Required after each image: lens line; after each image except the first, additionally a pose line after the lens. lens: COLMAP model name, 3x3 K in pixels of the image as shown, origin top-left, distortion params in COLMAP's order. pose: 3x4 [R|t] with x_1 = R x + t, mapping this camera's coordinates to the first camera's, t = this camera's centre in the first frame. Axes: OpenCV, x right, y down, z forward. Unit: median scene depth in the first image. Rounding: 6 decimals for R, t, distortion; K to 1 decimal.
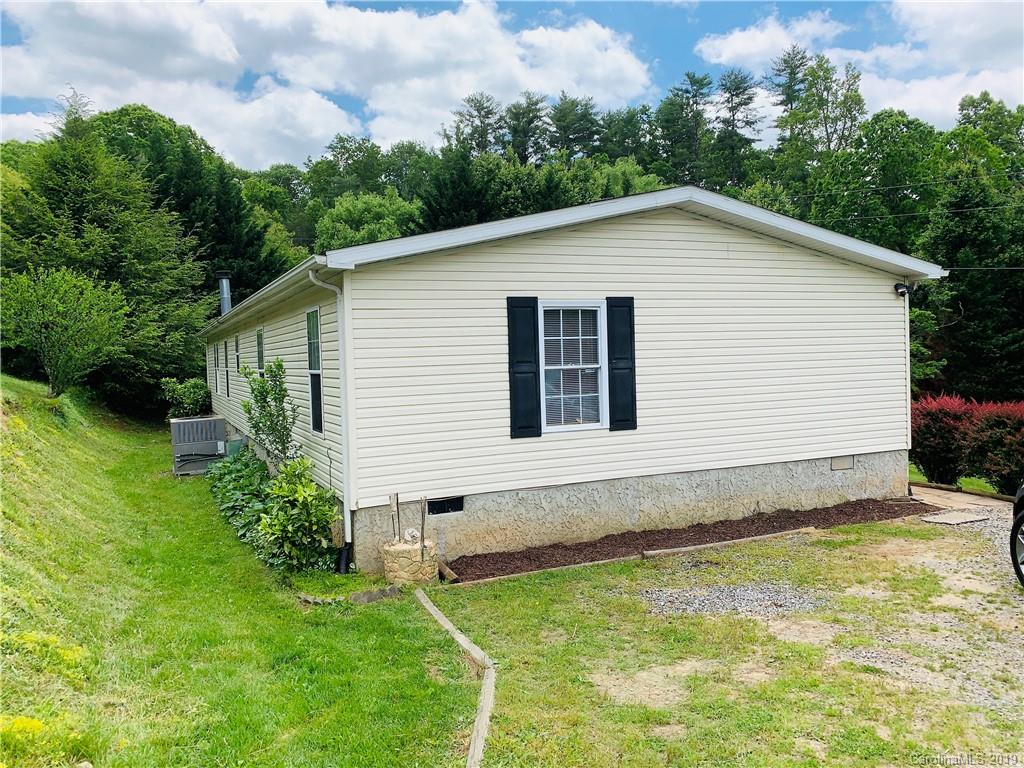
lens RADIAL K [[772.2, 0, 512.6], [0, 772.2, 386.7], [0, 0, 1]] dist [0.039322, -0.050491]
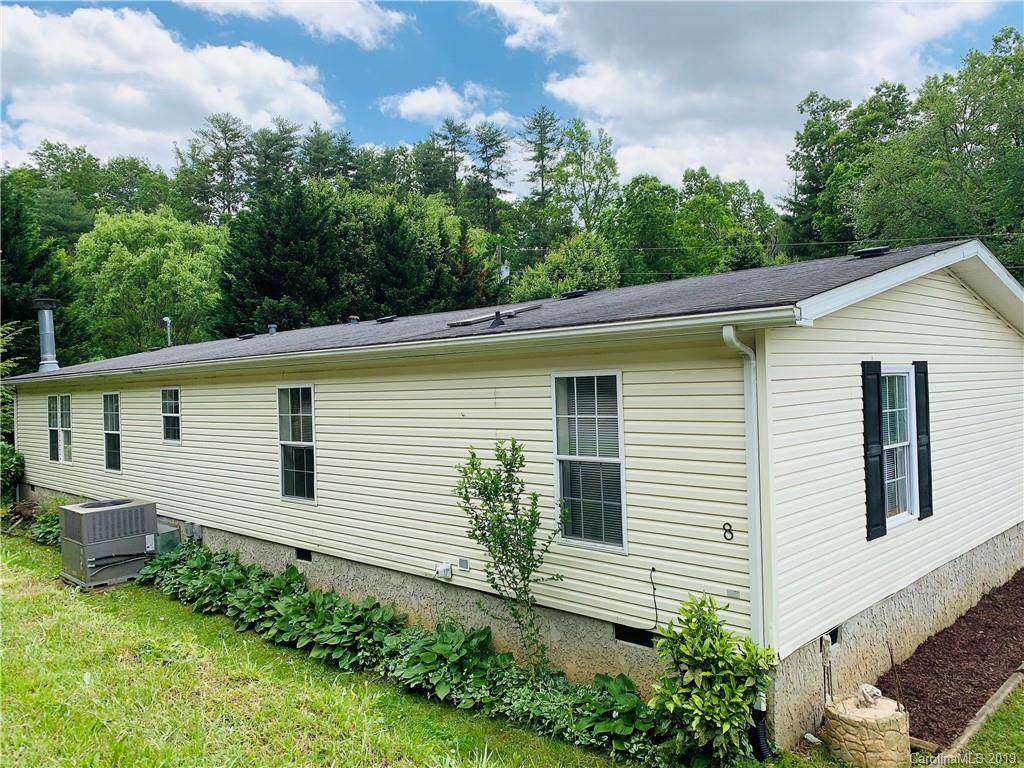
lens RADIAL K [[772.2, 0, 503.1], [0, 772.2, 388.6], [0, 0, 1]] dist [0.039322, -0.050491]
pose [[0.938433, 0.000064, 0.345462, -0.117912], [0.015917, 0.998930, -0.043421, -0.011194], [-0.345096, 0.046246, 0.937428, 0.071200]]
